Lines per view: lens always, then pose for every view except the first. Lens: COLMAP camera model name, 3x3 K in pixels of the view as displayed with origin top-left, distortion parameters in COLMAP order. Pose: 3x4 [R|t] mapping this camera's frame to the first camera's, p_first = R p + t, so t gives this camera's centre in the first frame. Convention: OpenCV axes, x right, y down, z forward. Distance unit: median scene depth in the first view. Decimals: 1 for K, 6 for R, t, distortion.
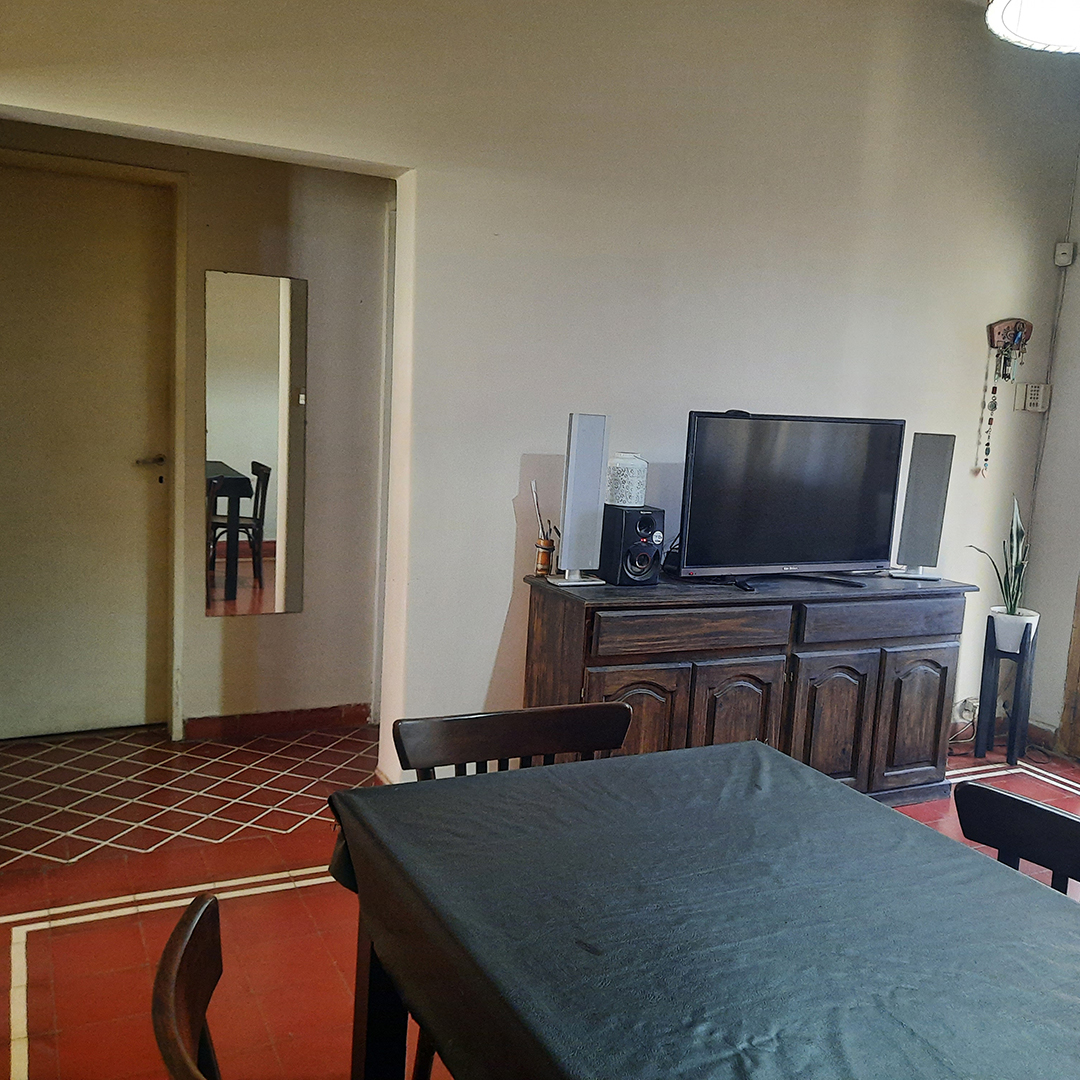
lens RADIAL K [[1047.7, 0, 533.8], [0, 1047.7, 537.5], [0, 0, 1]] dist [0.026957, 0.000000]
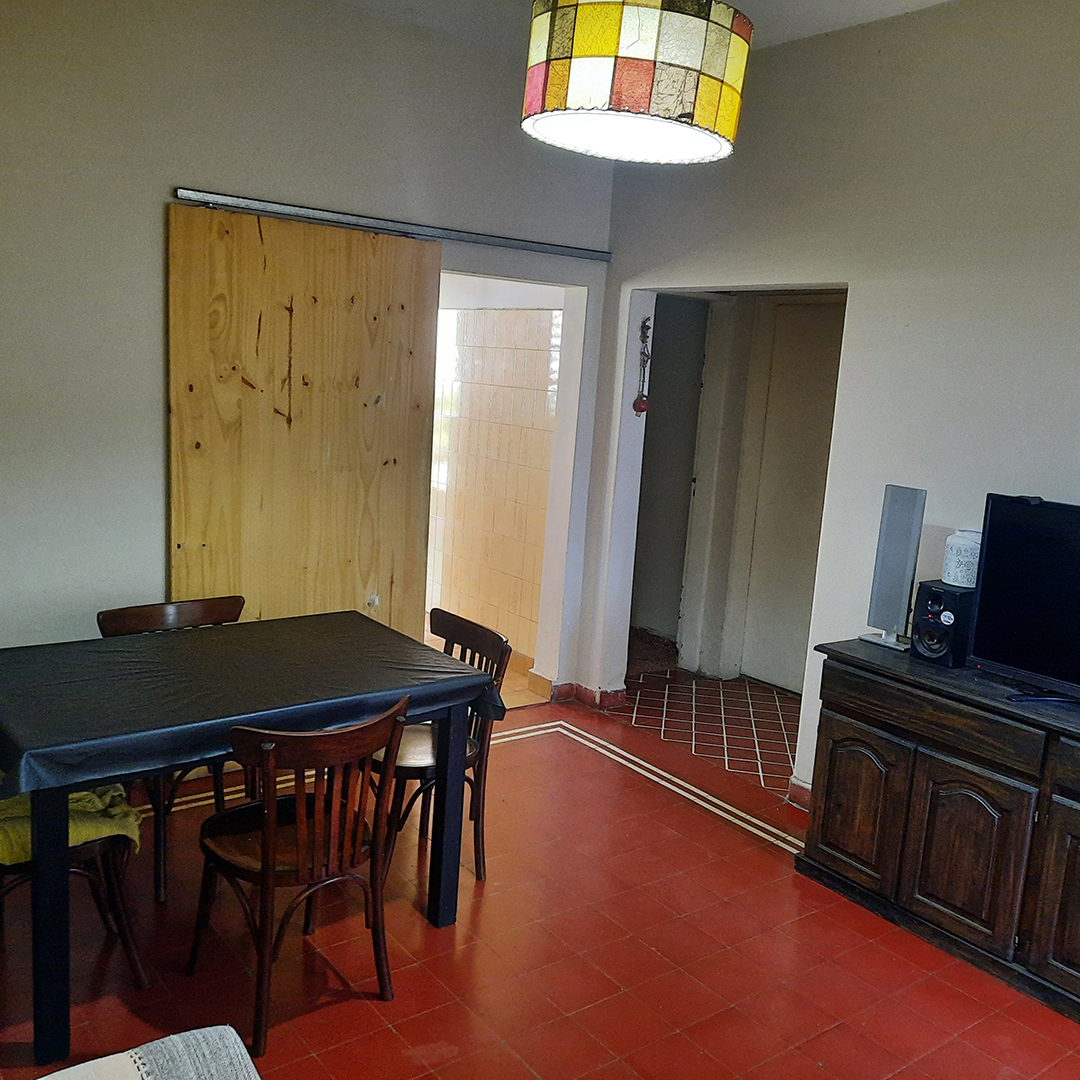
lens RADIAL K [[1047.7, 0, 561.3], [0, 1047.7, 546.2], [0, 0, 1]] dist [0.026957, 0.000000]
pose [[0.200432, 0.124811, -0.971725, 0.940570], [-0.187963, 0.978325, 0.086889, -0.078876], [0.961508, 0.165233, 0.219548, 0.405920]]
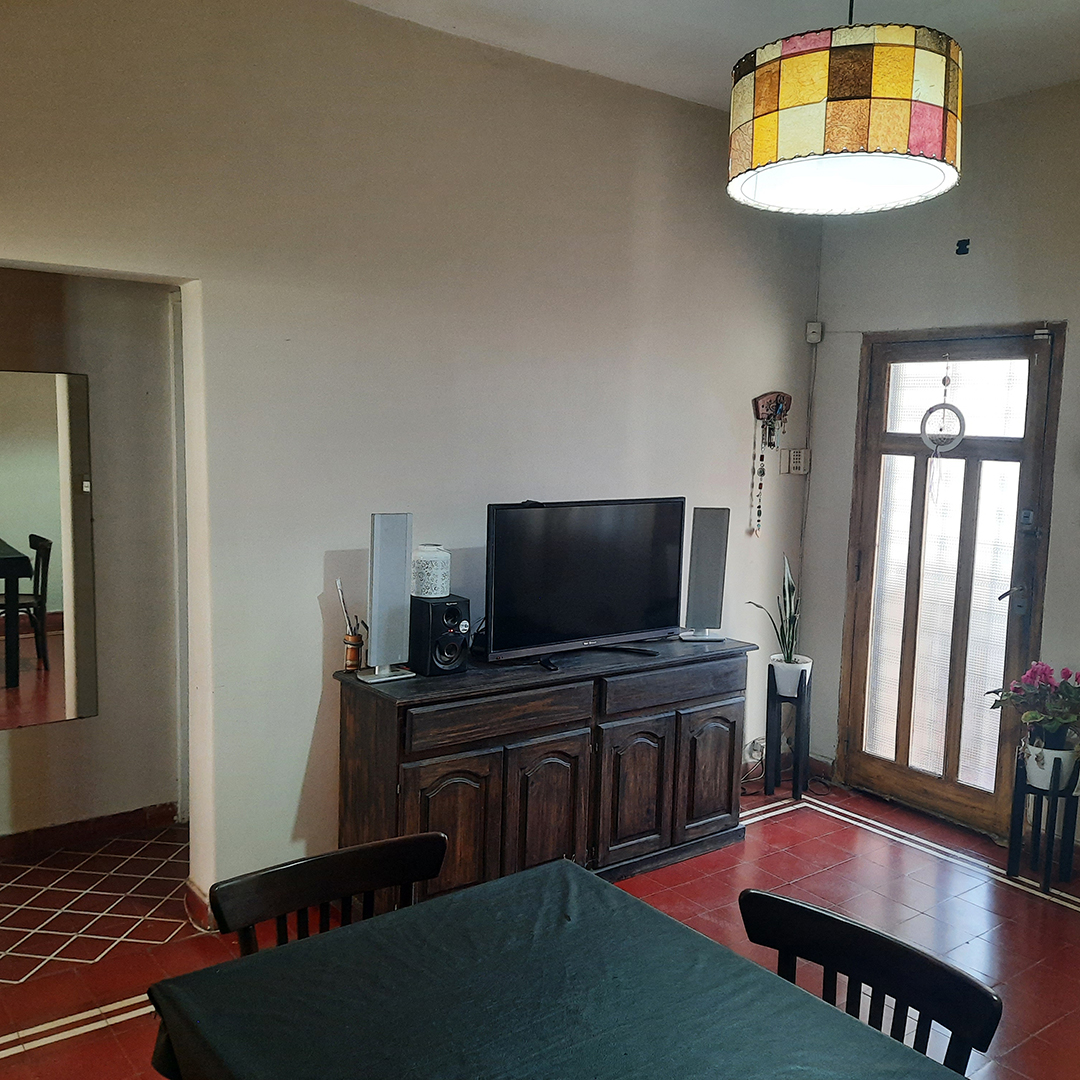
lens RADIAL K [[1047.7, 0, 544.3], [0, 1047.7, 544.8], [0, 0, 1]] dist [0.026957, 0.000000]
pose [[0.979879, -0.052033, 0.192691, 0.001122], [0.054737, 0.998463, -0.008733, -0.063823], [-0.191941, 0.019104, 0.981221, -0.028679]]
